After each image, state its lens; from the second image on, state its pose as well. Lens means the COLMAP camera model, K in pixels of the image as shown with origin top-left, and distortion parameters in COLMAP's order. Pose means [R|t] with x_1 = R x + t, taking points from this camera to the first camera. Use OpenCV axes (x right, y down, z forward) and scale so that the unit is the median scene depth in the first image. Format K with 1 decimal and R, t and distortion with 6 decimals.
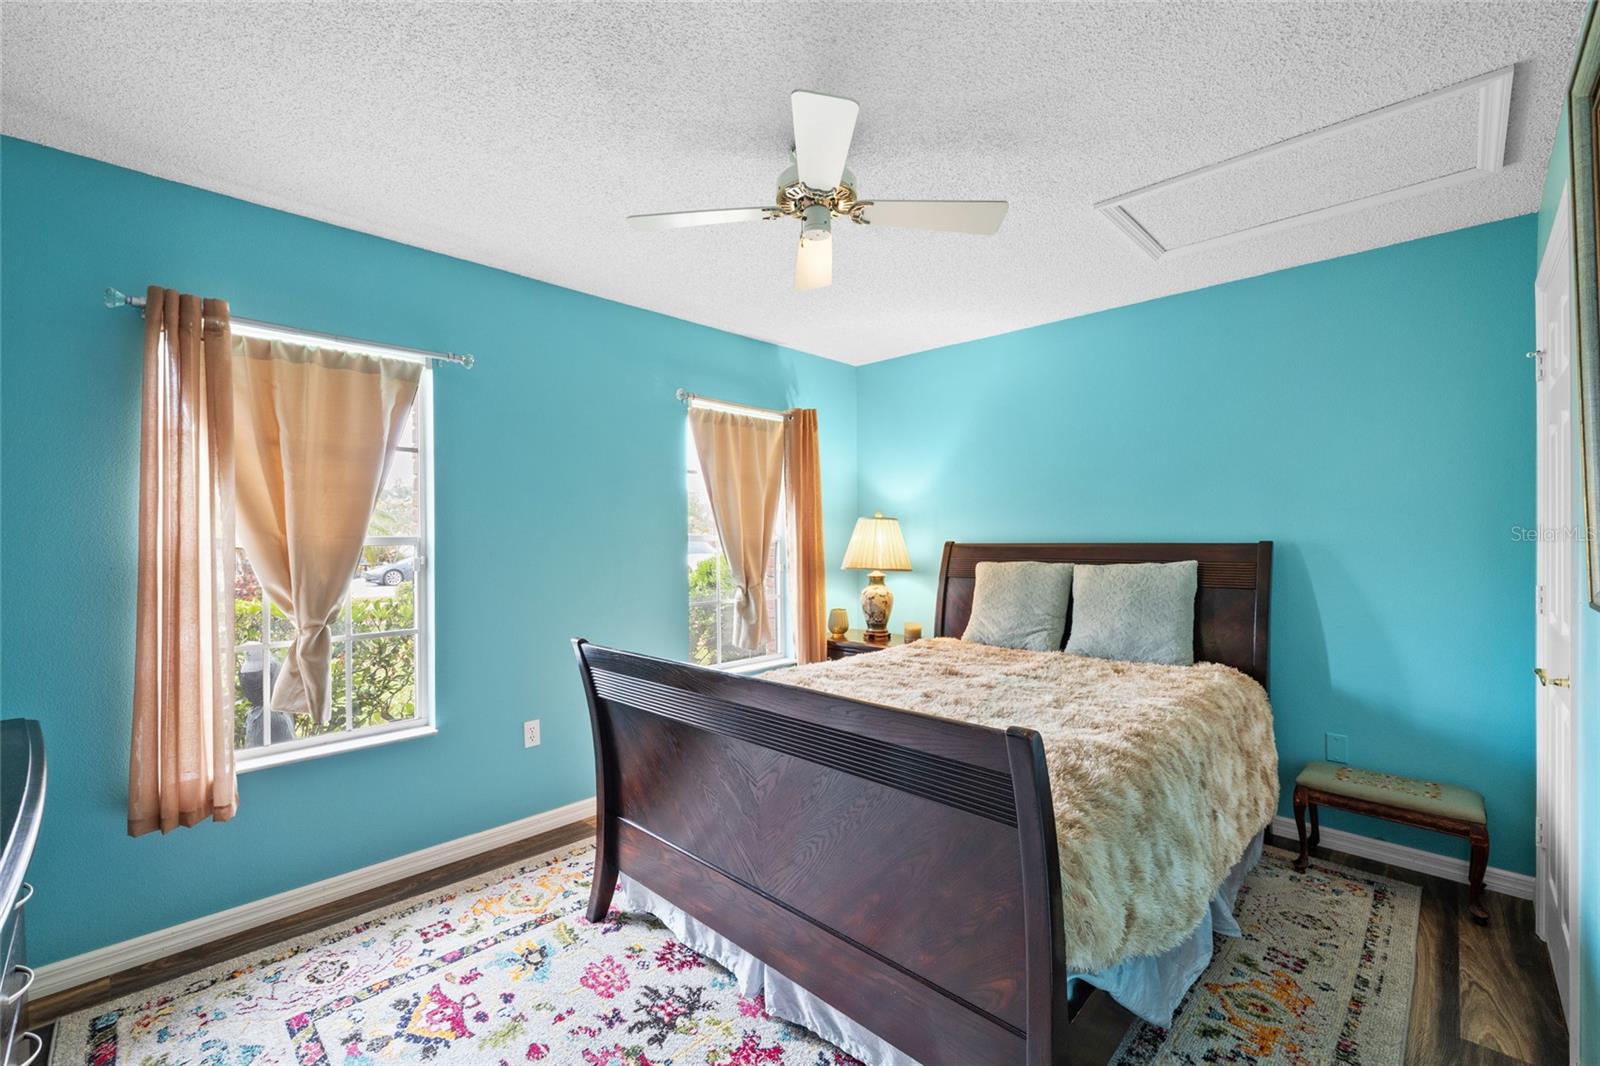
lens RADIAL K [[673.9, 0, 798.9], [0, 673.9, 535.9], [0, 0, 1]] dist [-0.004246, -0.000185]
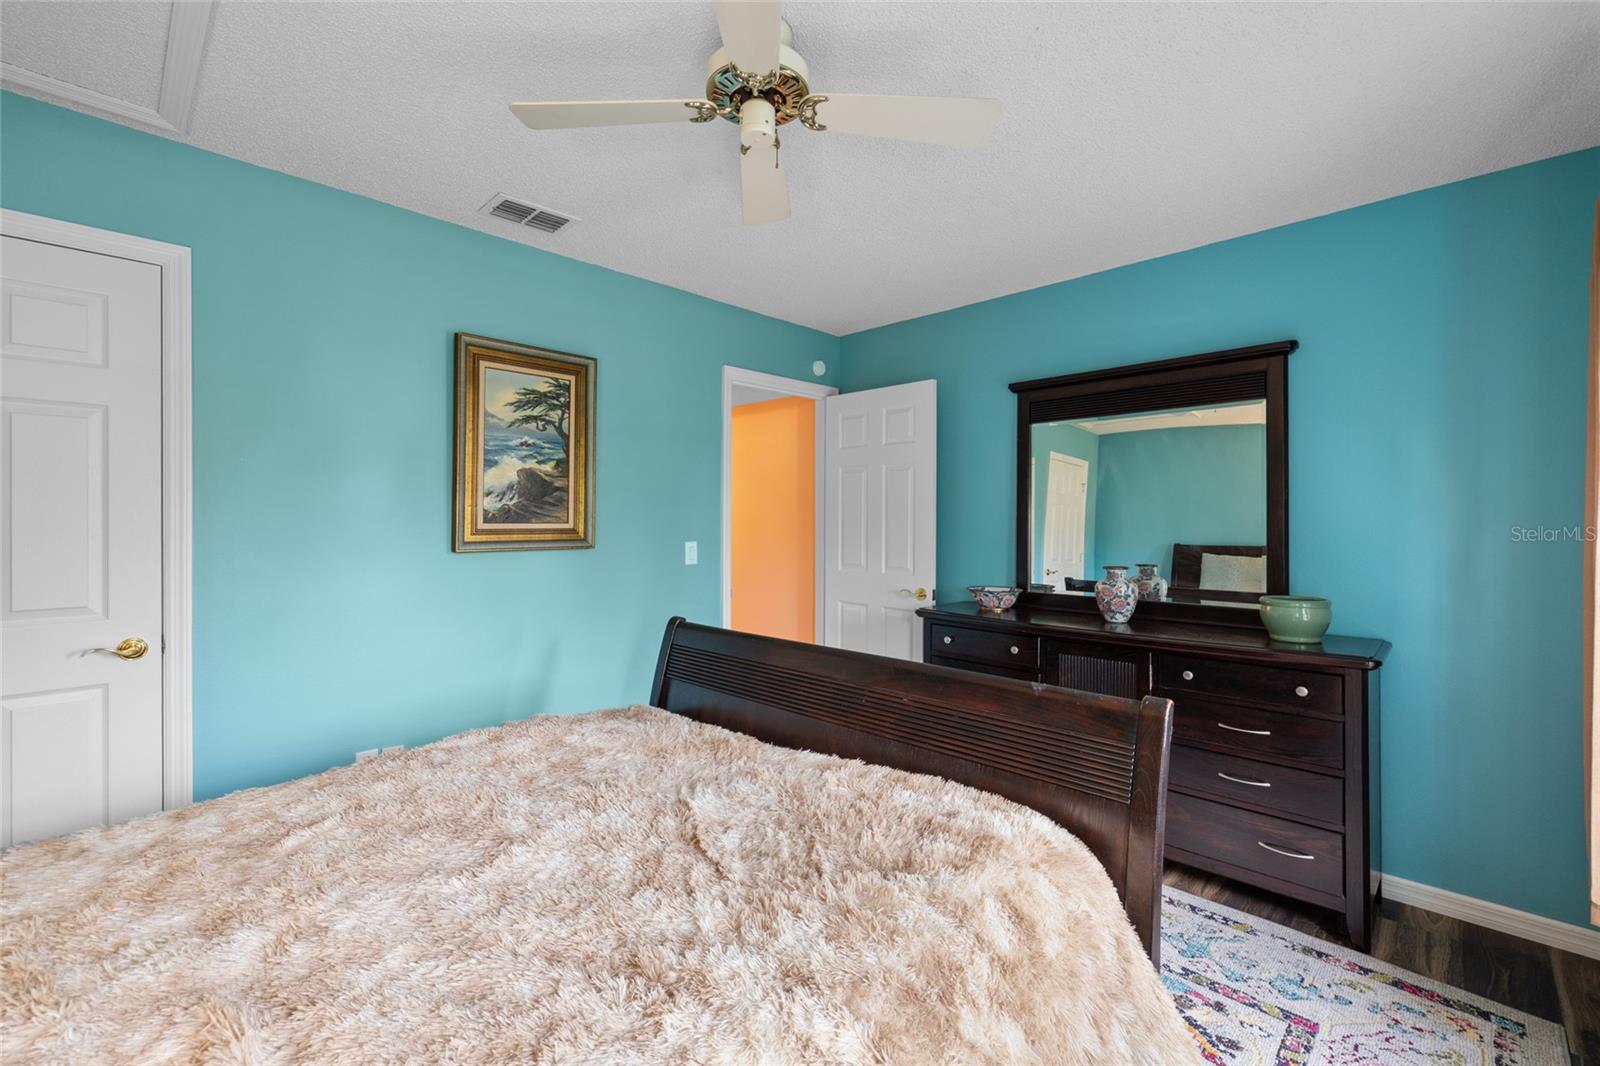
lens RADIAL K [[673.9, 0, 801.0], [0, 673.9, 525.8], [0, 0, 1]] dist [-0.004246, -0.000185]
pose [[-0.999942, 0.002253, -0.010549, -0.010477], [0.002228, 0.999995, 0.002412, 0.000141], [0.010554, 0.002388, -0.999941, 1.983453]]
